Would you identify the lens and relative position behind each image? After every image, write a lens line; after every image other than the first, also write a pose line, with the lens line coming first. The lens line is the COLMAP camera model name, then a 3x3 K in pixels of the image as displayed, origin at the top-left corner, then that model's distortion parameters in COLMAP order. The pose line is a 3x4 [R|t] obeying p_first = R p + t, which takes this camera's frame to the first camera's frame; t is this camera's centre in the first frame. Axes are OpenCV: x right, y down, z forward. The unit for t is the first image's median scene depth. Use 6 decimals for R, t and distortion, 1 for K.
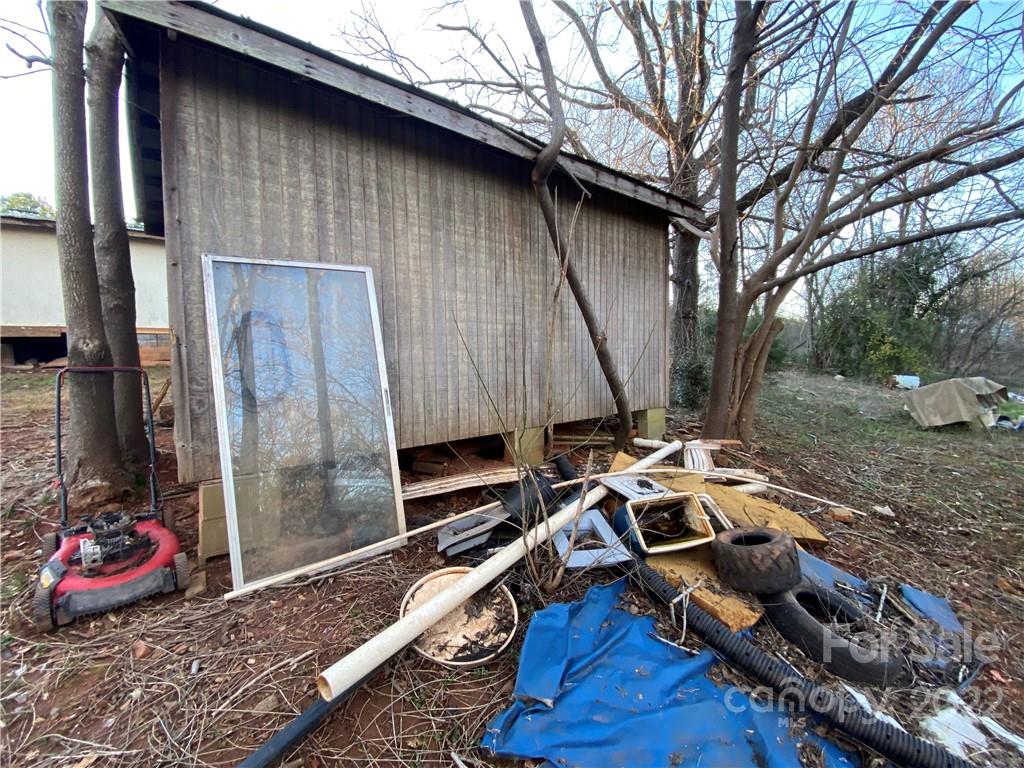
lens RADIAL K [[403.9, 0, 512.0], [0, 403.9, 384.0], [0, 0, 1]] dist [0.020604, -0.018114]
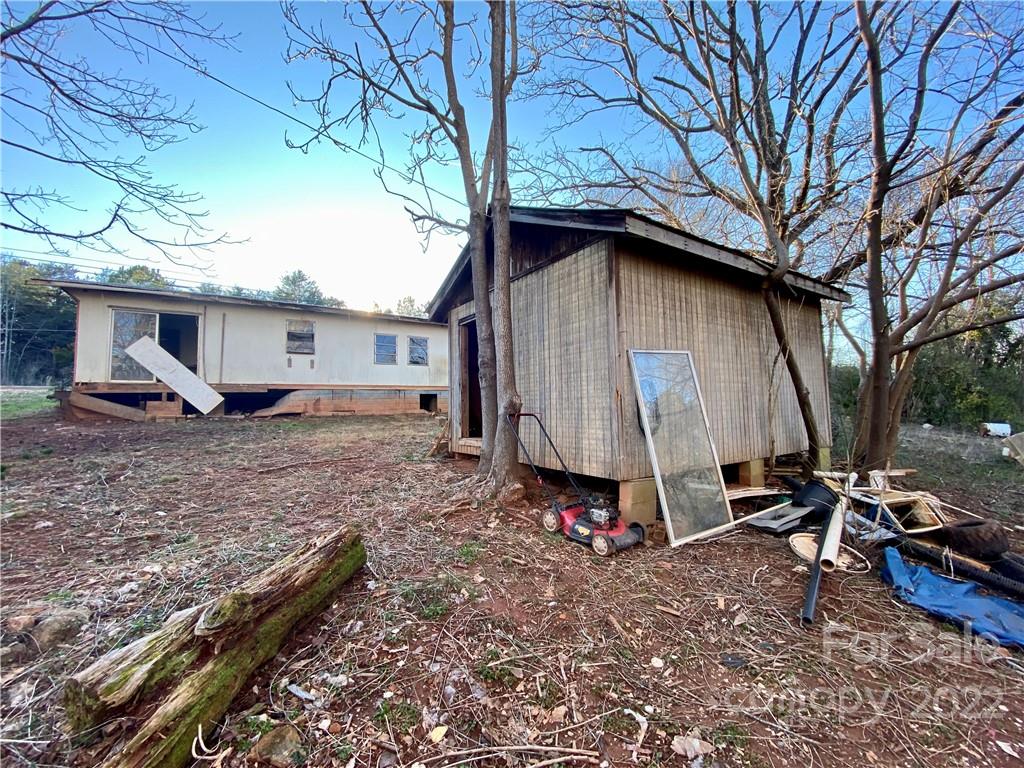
lens RADIAL K [[413.7, 0, 508.7], [0, 413.7, 382.0], [0, 0, 1]] dist [0.018697, -0.020576]
pose [[0.996994, -0.009412, -0.076899, -0.724355], [-0.000555, 0.991700, -0.128571, 0.035633], [0.077471, 0.128227, 0.988714, -0.510043]]
